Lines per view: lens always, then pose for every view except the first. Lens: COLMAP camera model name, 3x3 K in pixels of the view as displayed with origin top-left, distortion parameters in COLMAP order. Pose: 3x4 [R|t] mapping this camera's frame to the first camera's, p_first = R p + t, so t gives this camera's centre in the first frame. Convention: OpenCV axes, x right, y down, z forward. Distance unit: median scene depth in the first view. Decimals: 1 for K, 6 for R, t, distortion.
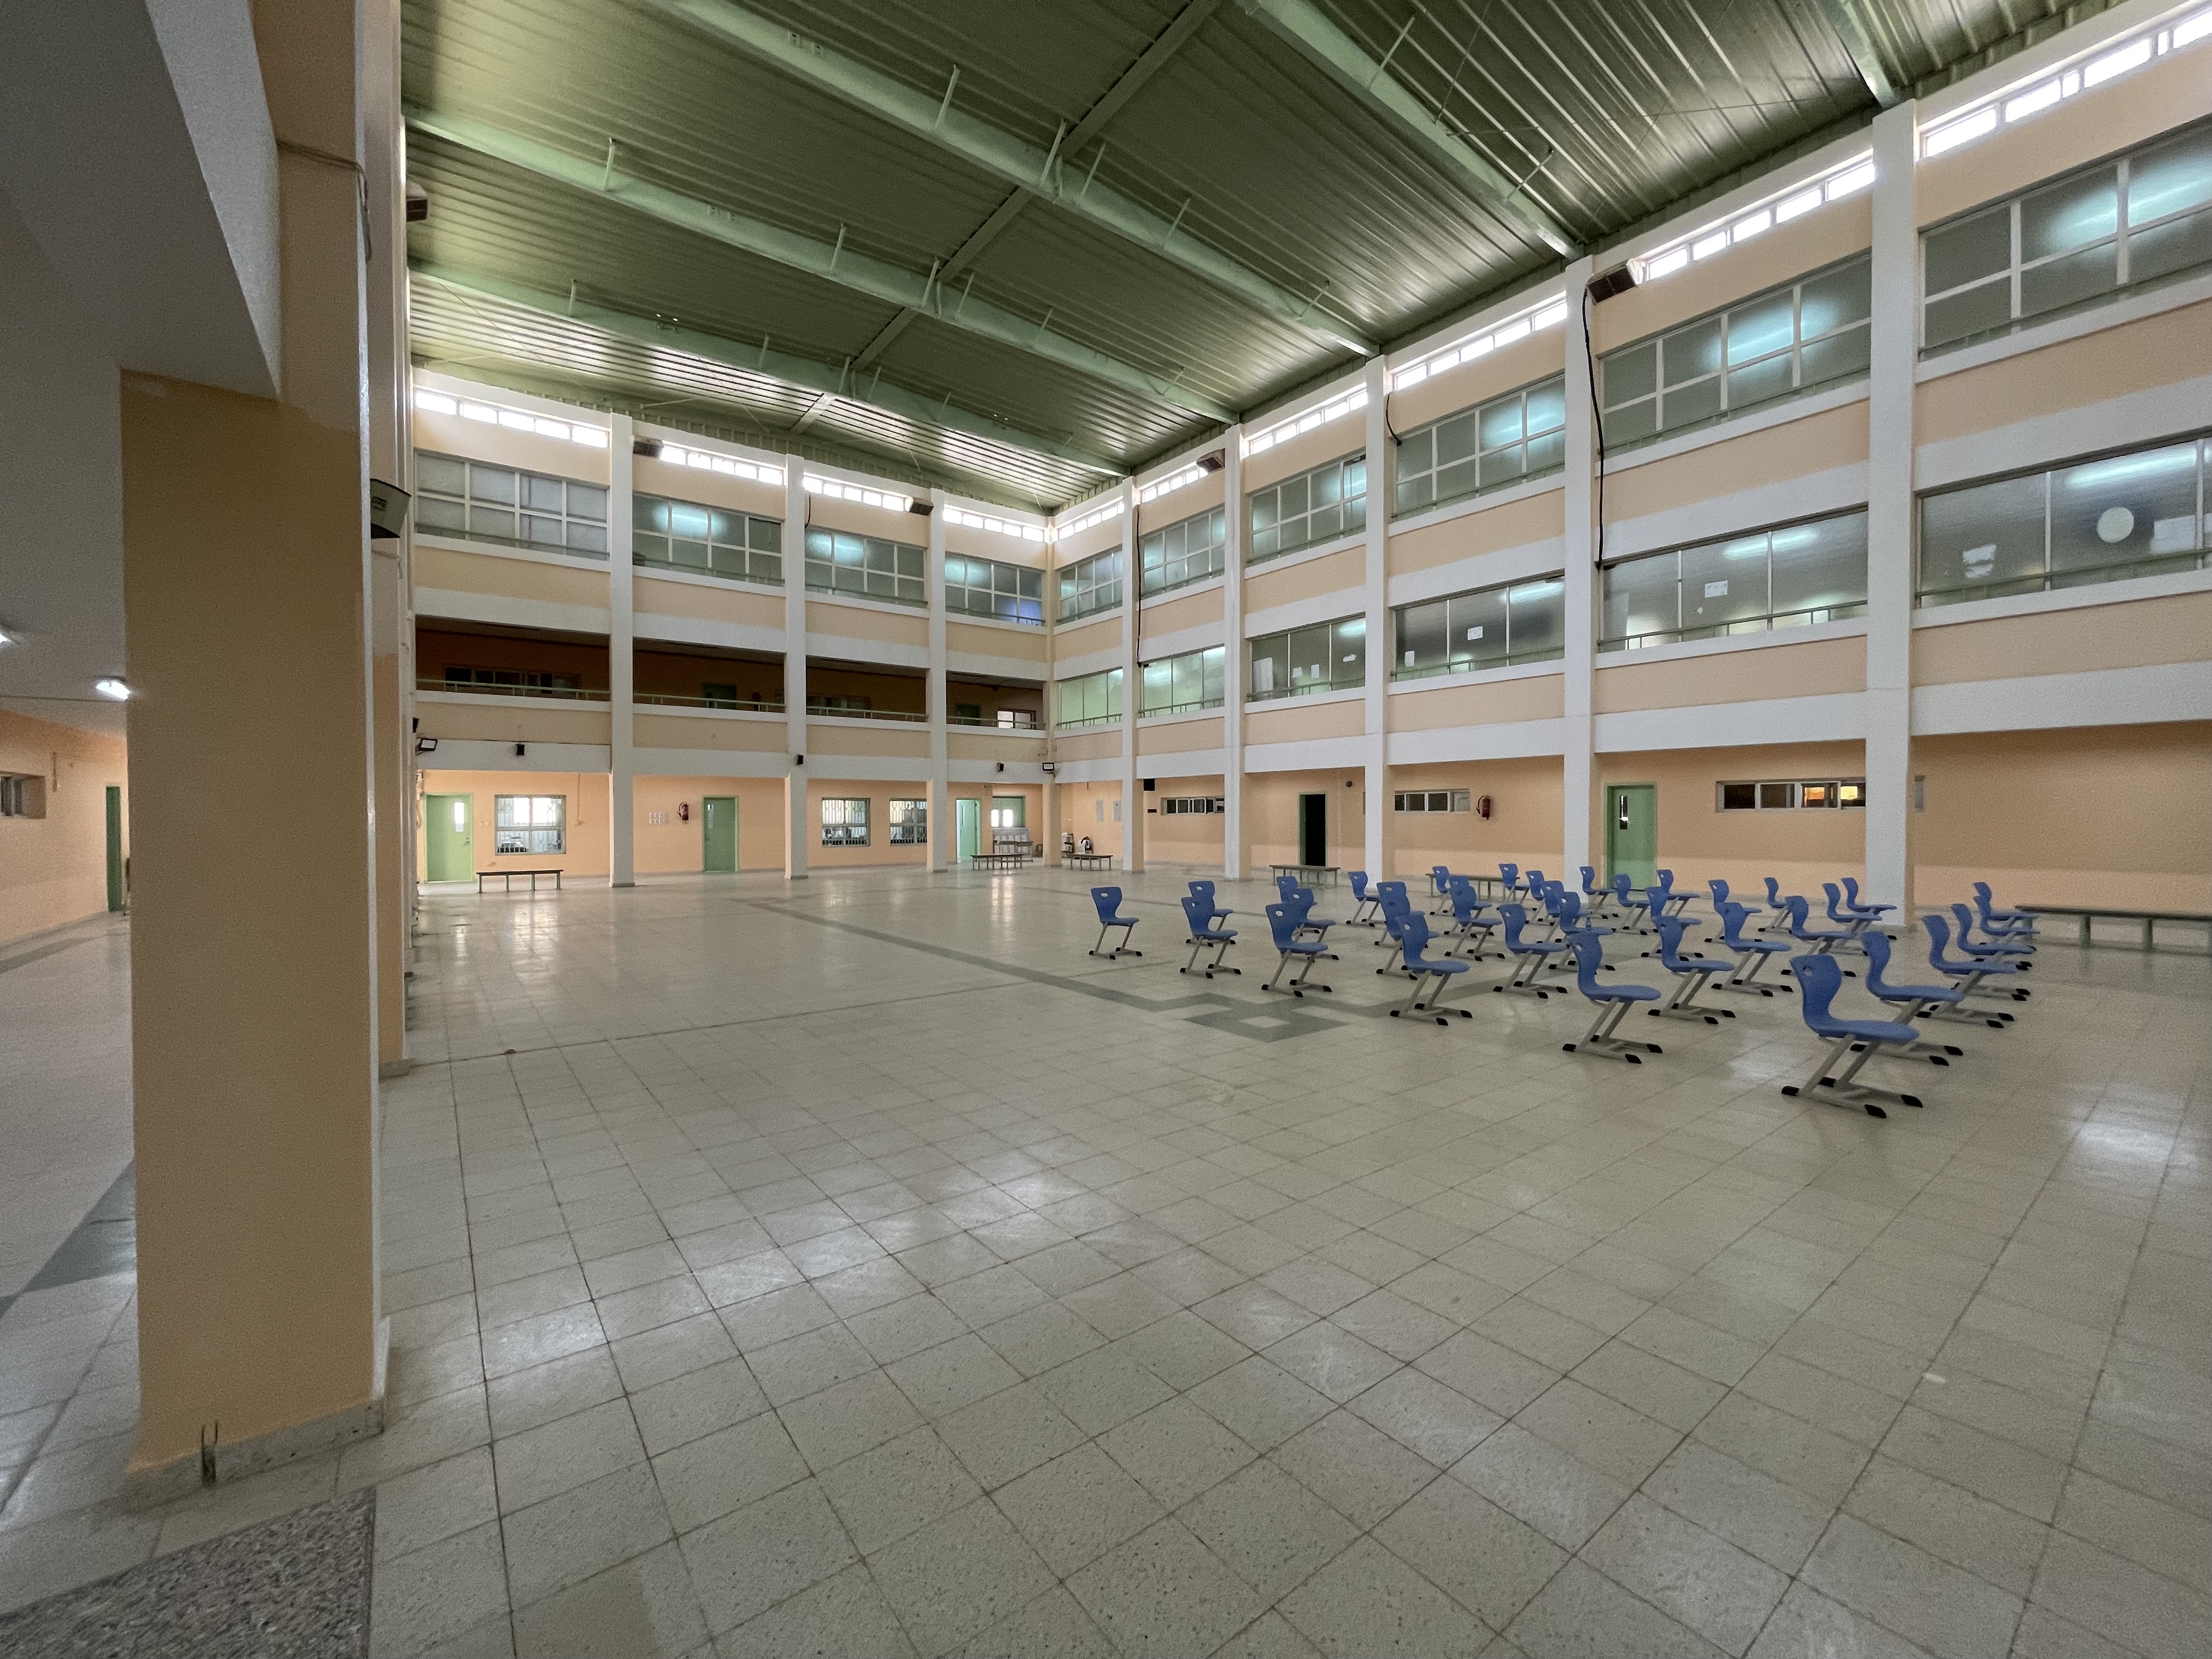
lens RADIAL K [[889.8, 0, 1093.4], [0, 889.8, 826.9], [0, 0, 1]] dist [0.001225, -0.000132]
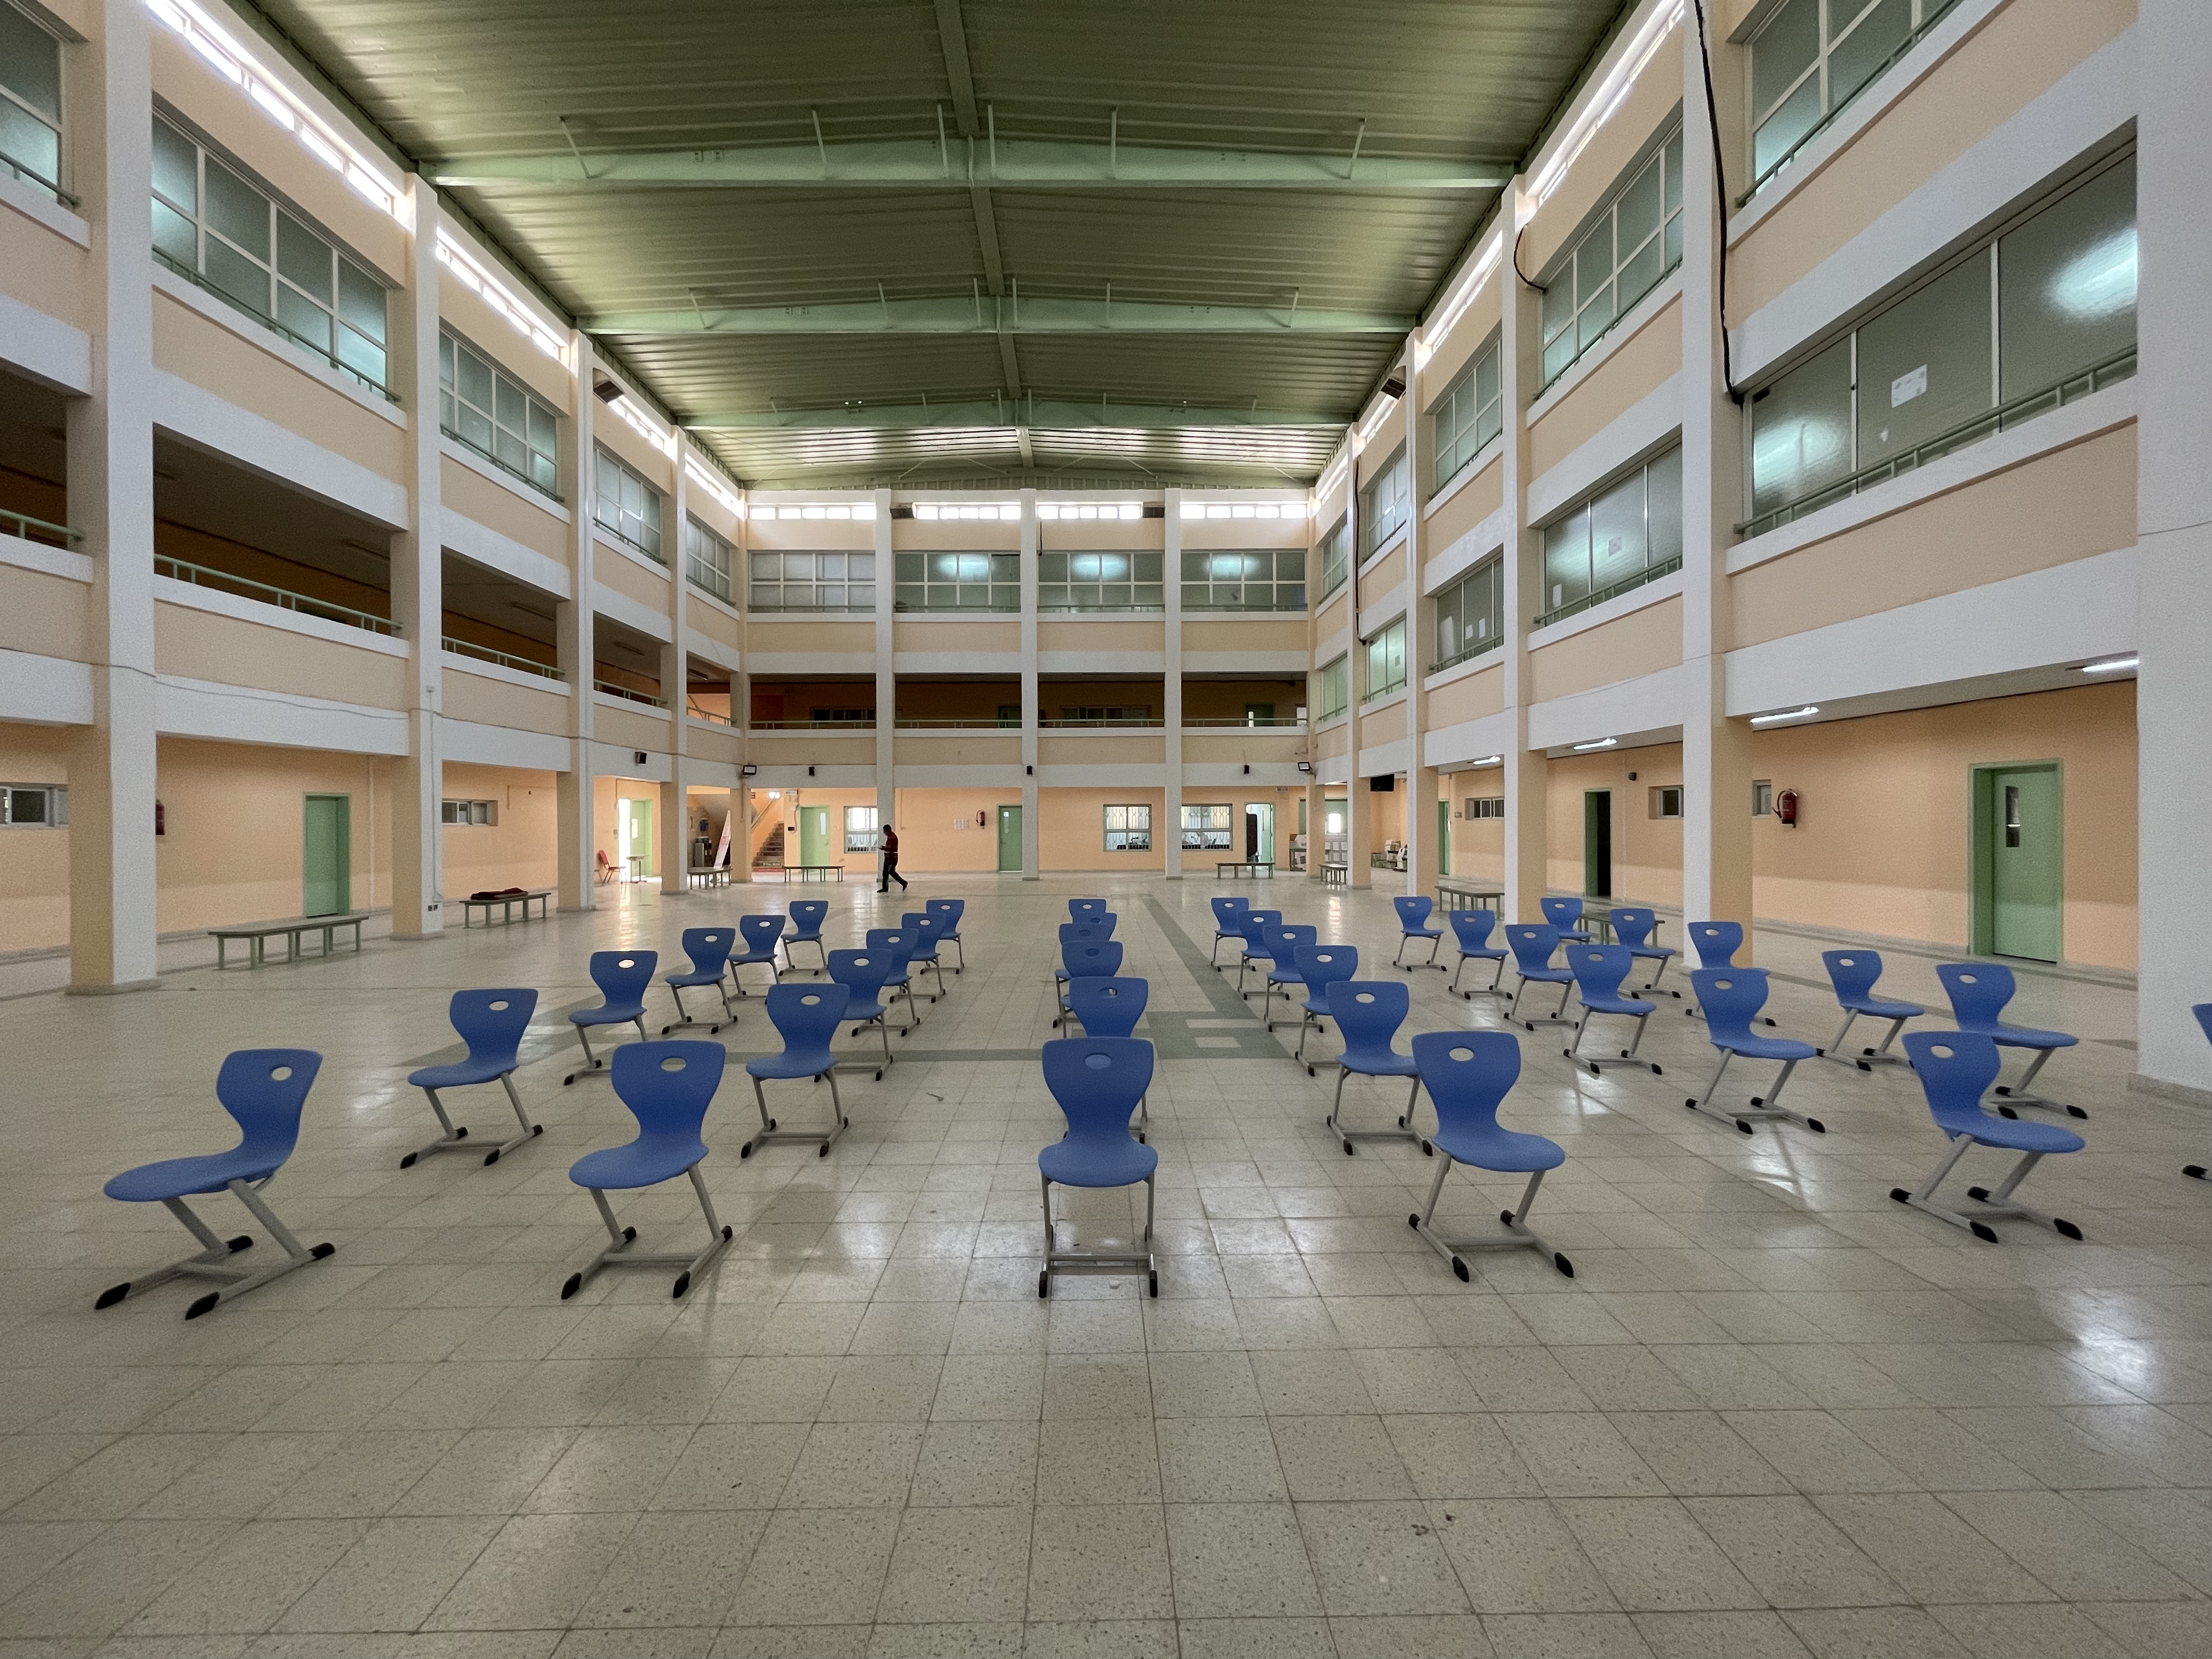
lens RADIAL K [[891.6, 0, 1100.3], [0, 891.6, 828.0], [0, 0, 1]] dist [-0.000709, -0.000187]
pose [[0.807118, 0.002697, -0.590383, 0.397617], [-0.004834, 0.999986, -0.002042, -0.003814], [0.590370, 0.004502, 0.807120, 0.191158]]
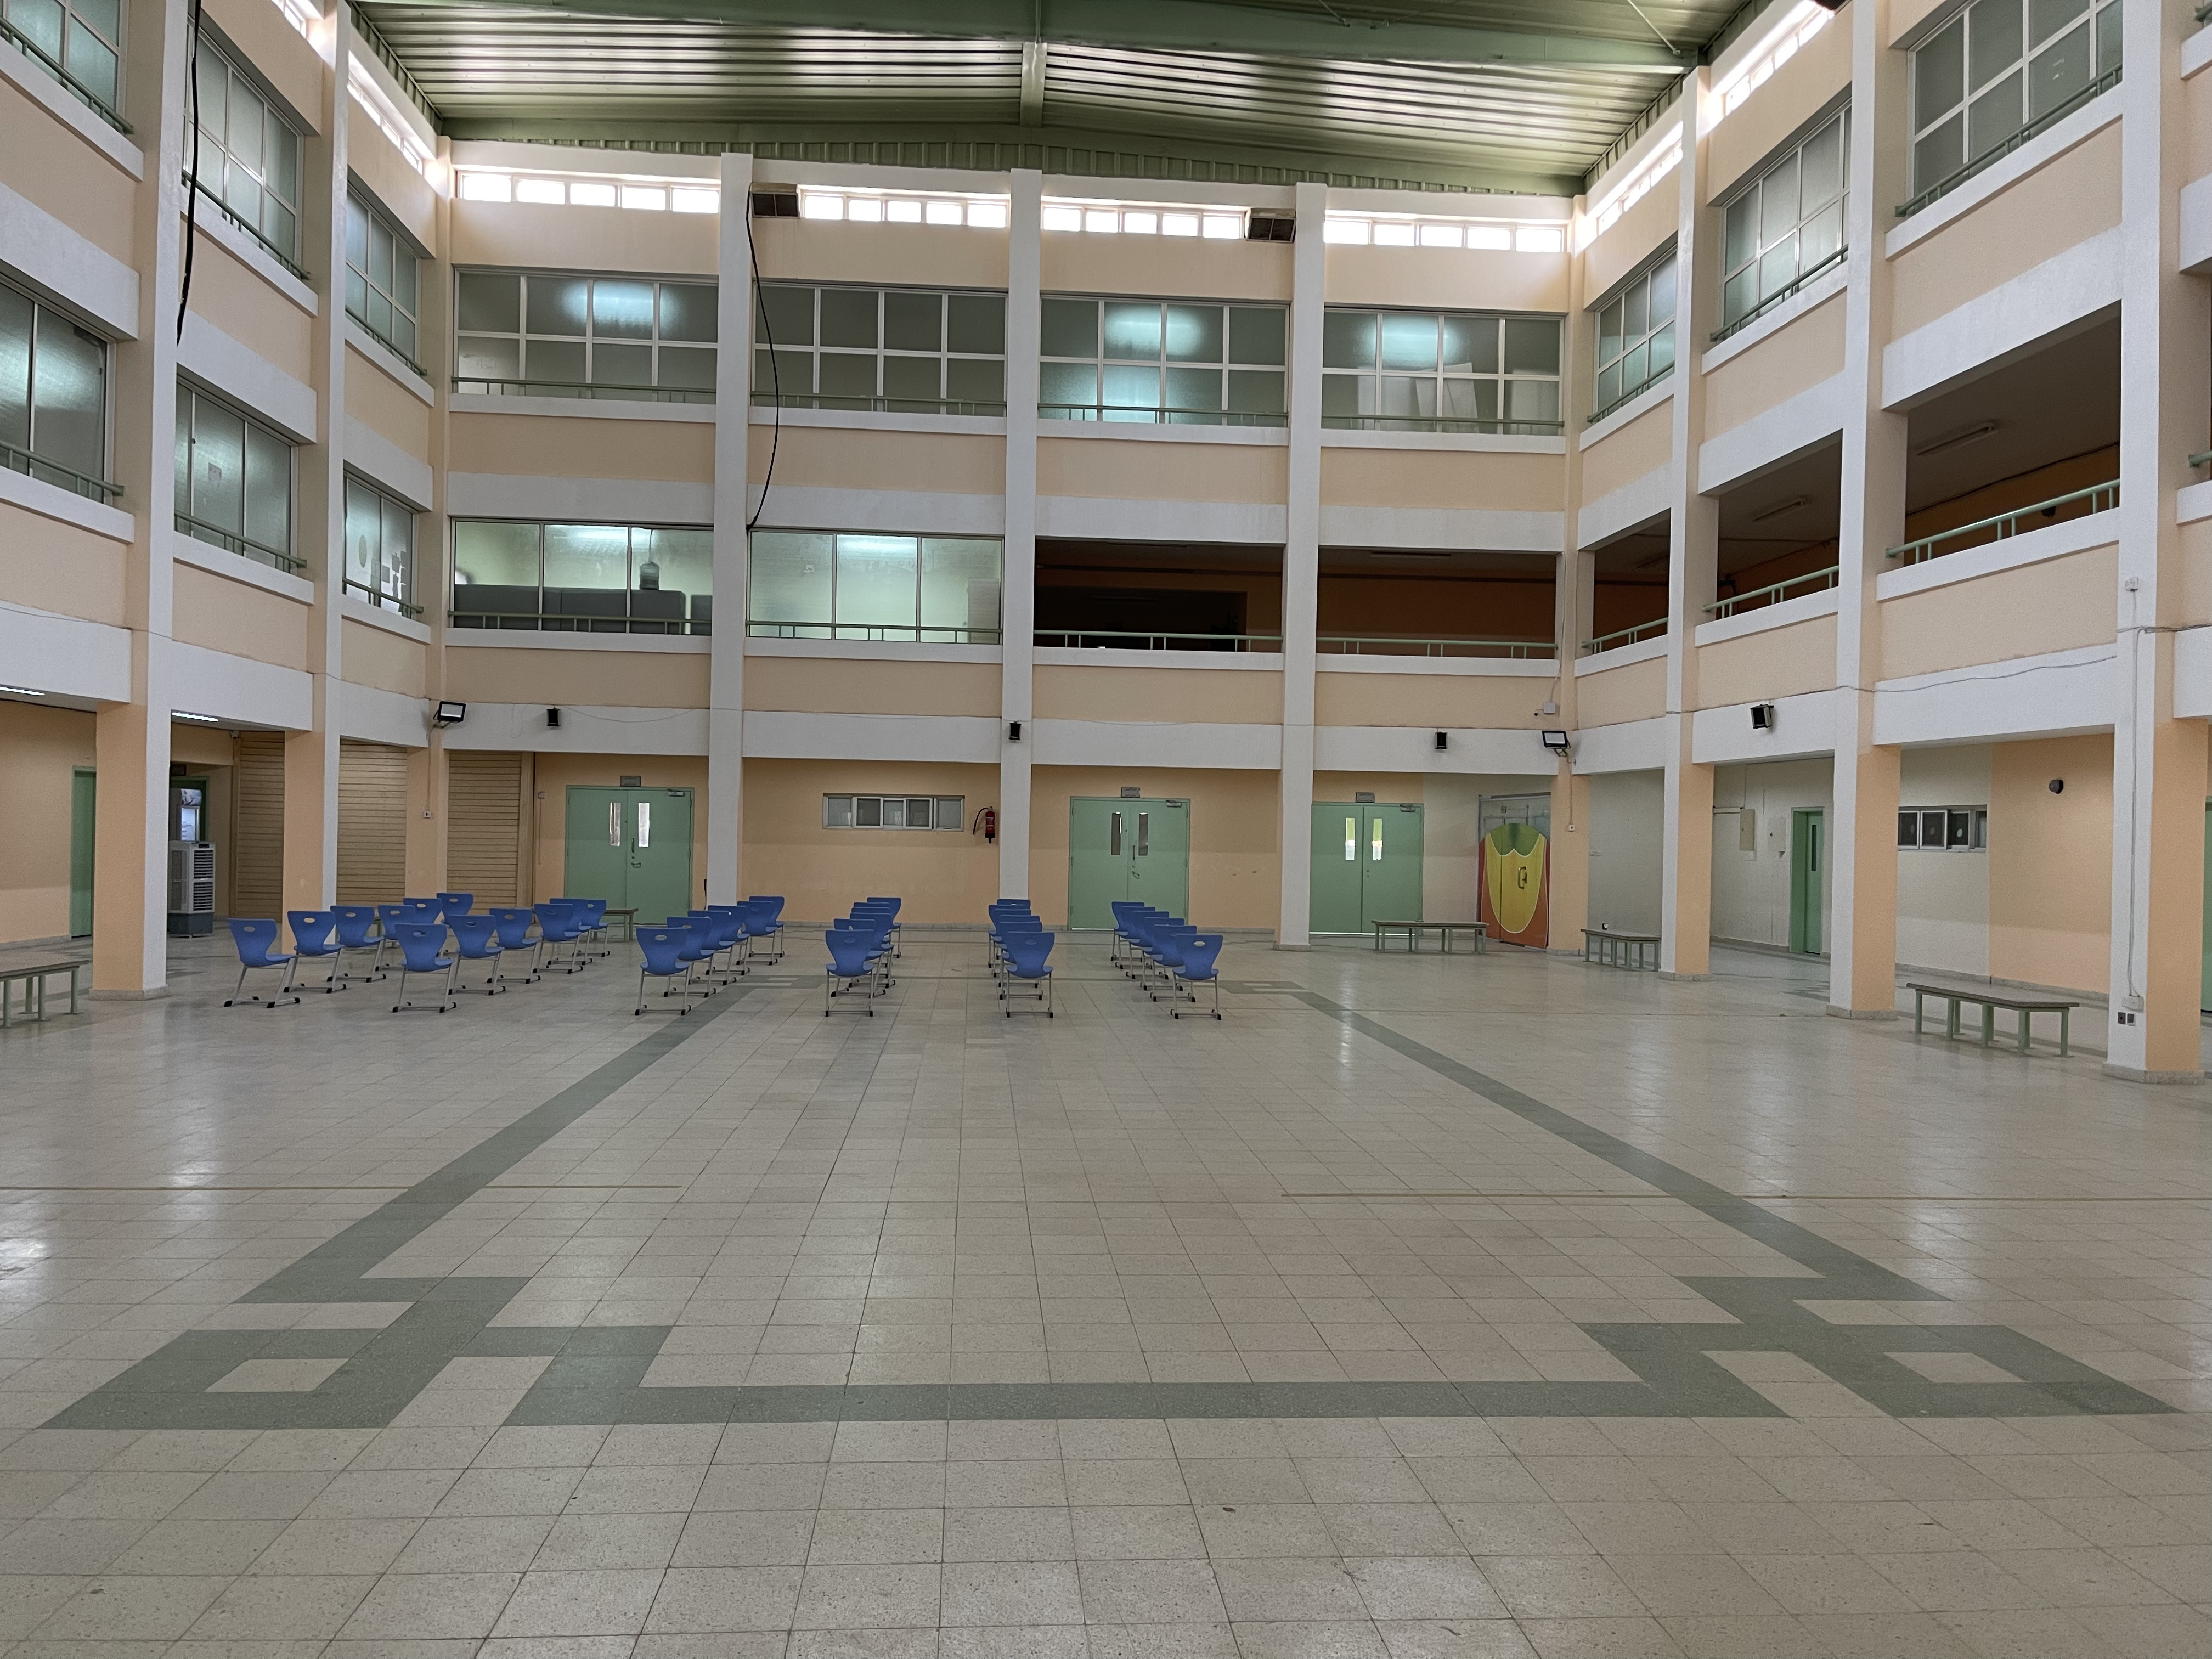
lens RADIAL K [[1681.1, 0, 1099.3], [0, 1681.1, 828.3], [0, 0, 1]] dist [0.054982, -0.061205]
pose [[0.843992, 0.019030, -0.536017, 0.279097], [-0.029873, 0.999487, -0.011552, -0.004912], [0.535523, 0.025762, 0.844128, 0.172373]]
